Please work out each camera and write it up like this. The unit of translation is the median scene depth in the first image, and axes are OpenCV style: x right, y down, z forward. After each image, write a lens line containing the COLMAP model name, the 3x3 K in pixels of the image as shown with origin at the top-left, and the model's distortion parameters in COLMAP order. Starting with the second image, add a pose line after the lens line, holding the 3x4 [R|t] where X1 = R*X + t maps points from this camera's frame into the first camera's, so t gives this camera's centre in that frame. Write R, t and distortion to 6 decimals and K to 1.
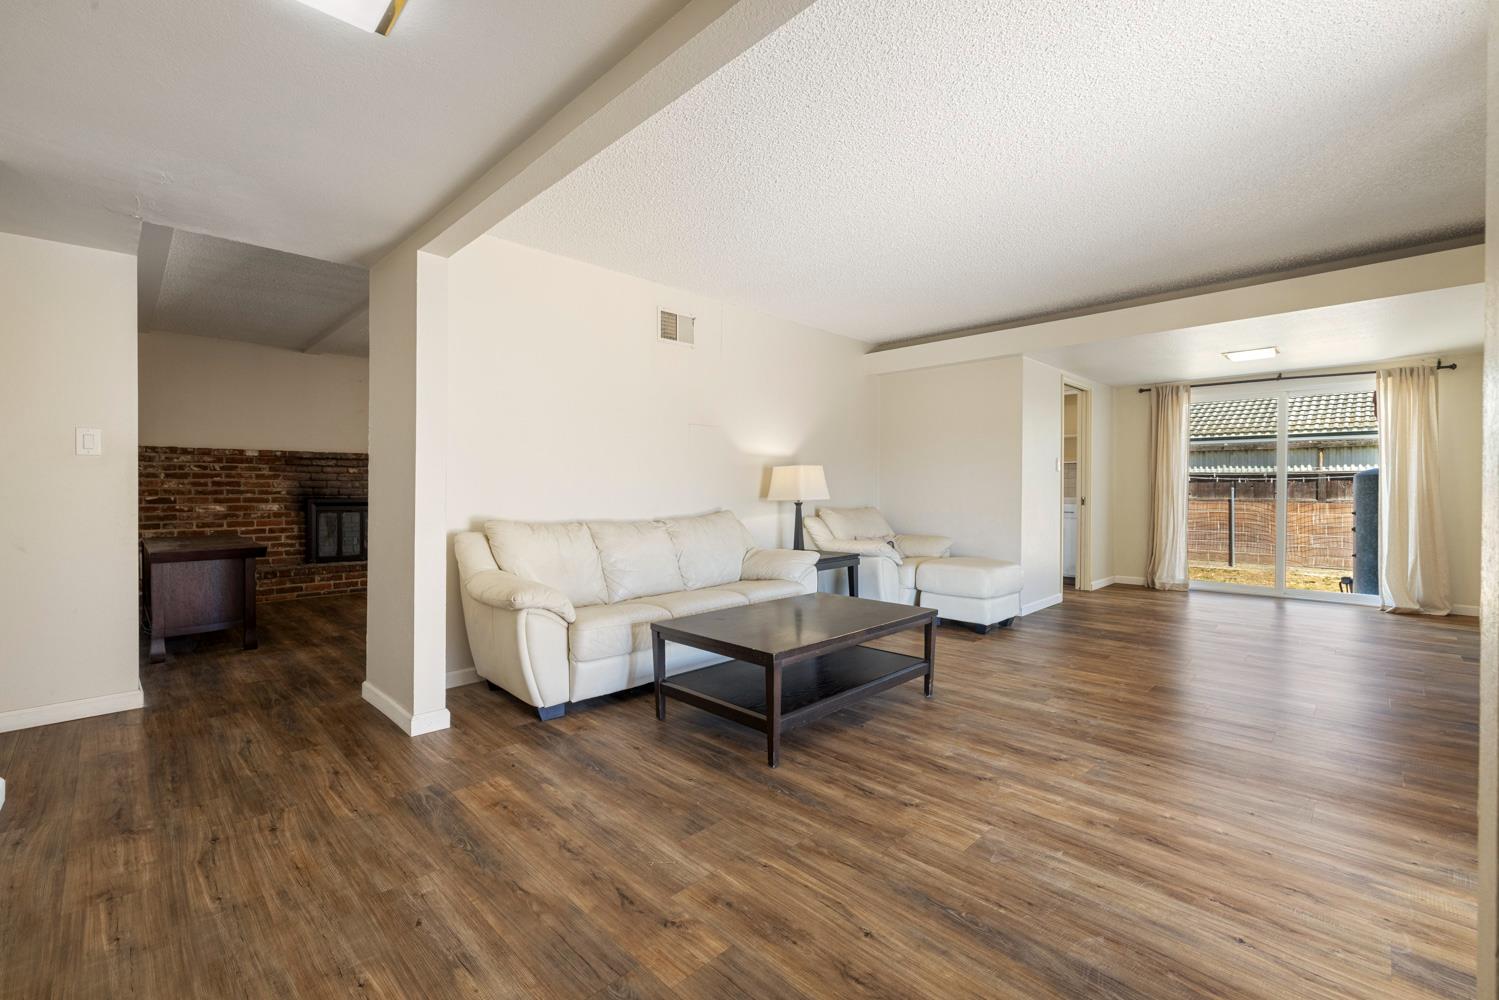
lens RADIAL K [[628.0, 0, 764.1], [0, 628.0, 501.5], [0, 0, 1]] dist [0.000052, -0.000392]
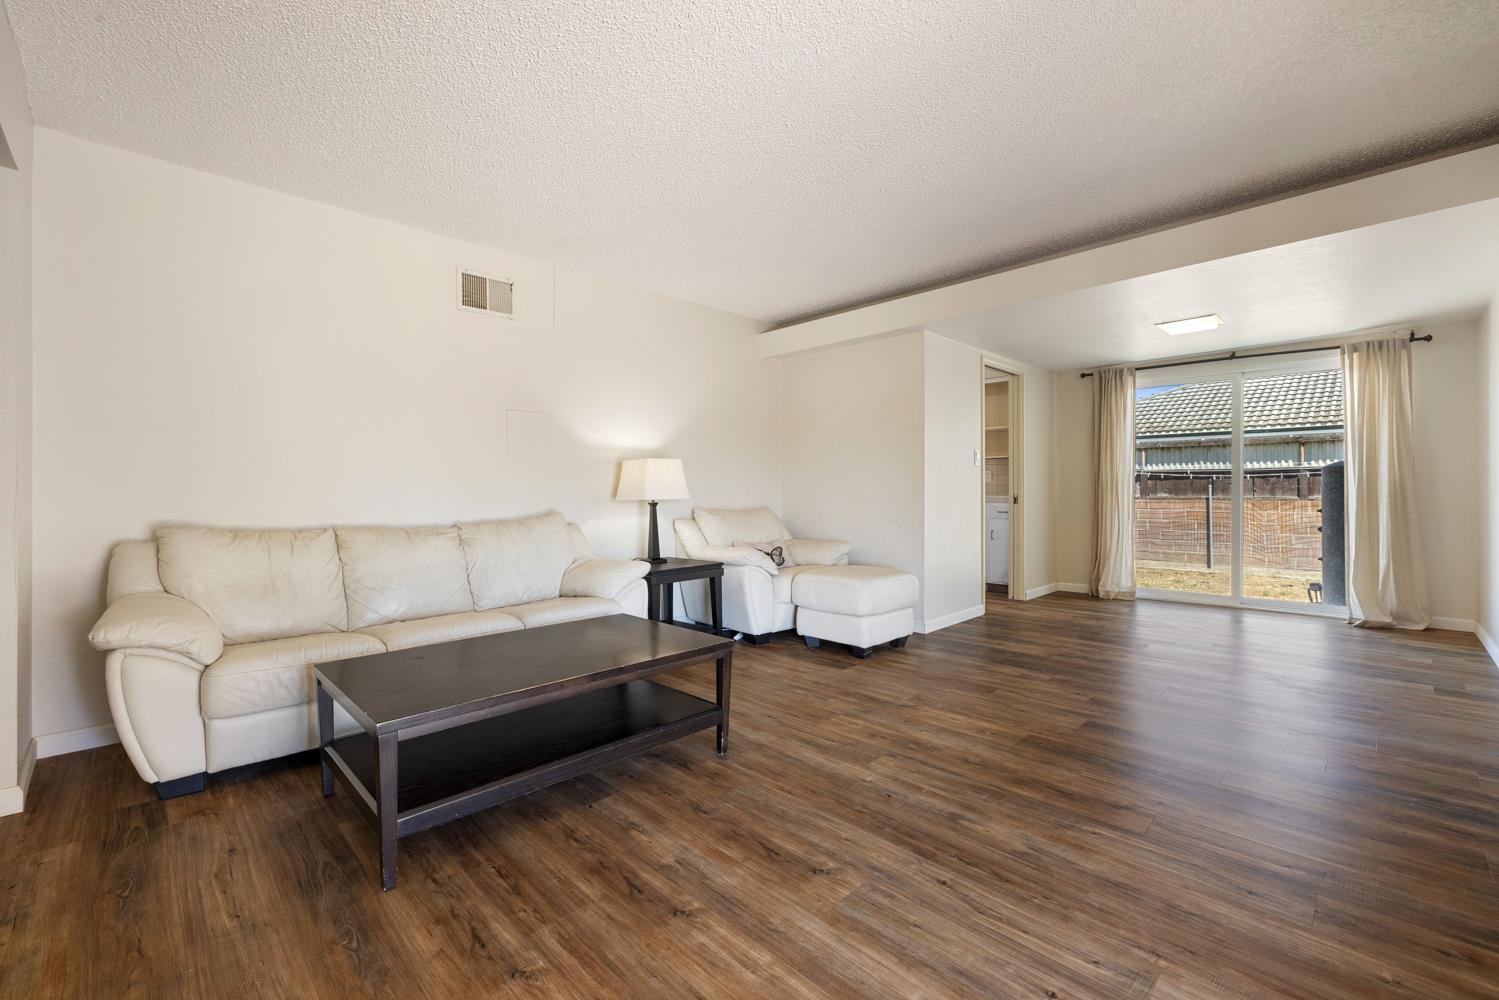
lens RADIAL K [[628.0, 0, 755.2], [0, 628.0, 499.2], [0, 0, 1]] dist [0.000052, -0.000392]
pose [[0.999957, -0.007676, -0.005209, 0.261694], [0.007632, 0.999935, -0.008457, 0.006982], [0.005274, 0.008417, 0.999951, 0.201226]]
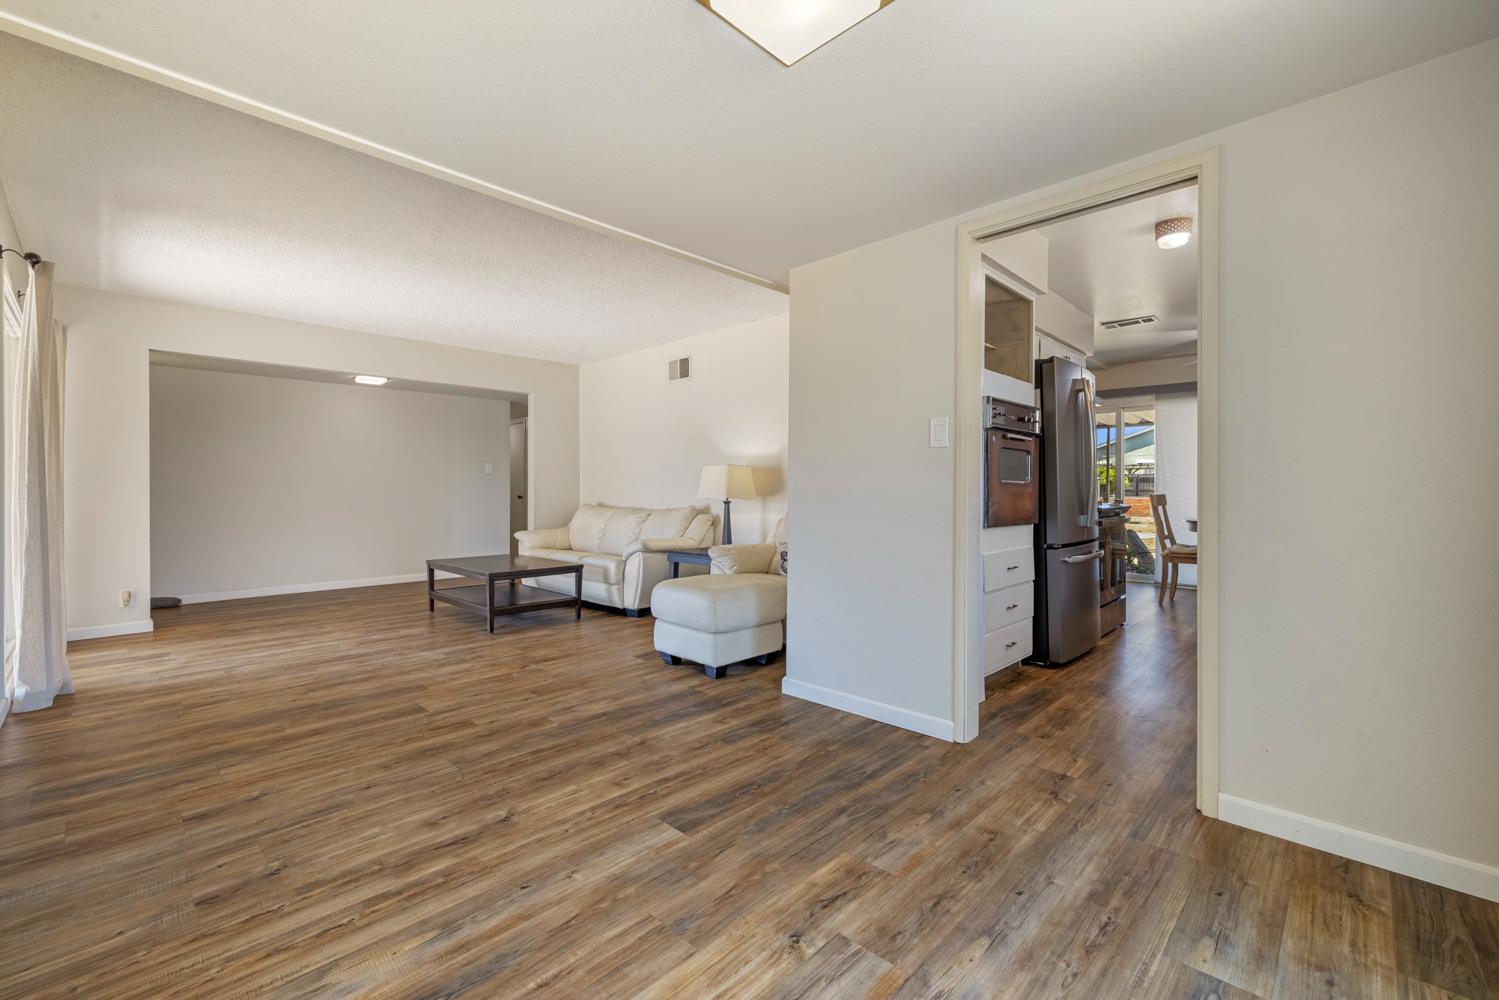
lens RADIAL K [[628.0, 0, 764.7], [0, 628.0, 488.2], [0, 0, 1]] dist [0.000052, -0.000392]
pose [[0.022518, -0.003642, -0.999740, 1.452521], [-0.019417, 0.999803, -0.004079, -0.027101], [0.999558, 0.019504, 0.022443, 1.342191]]
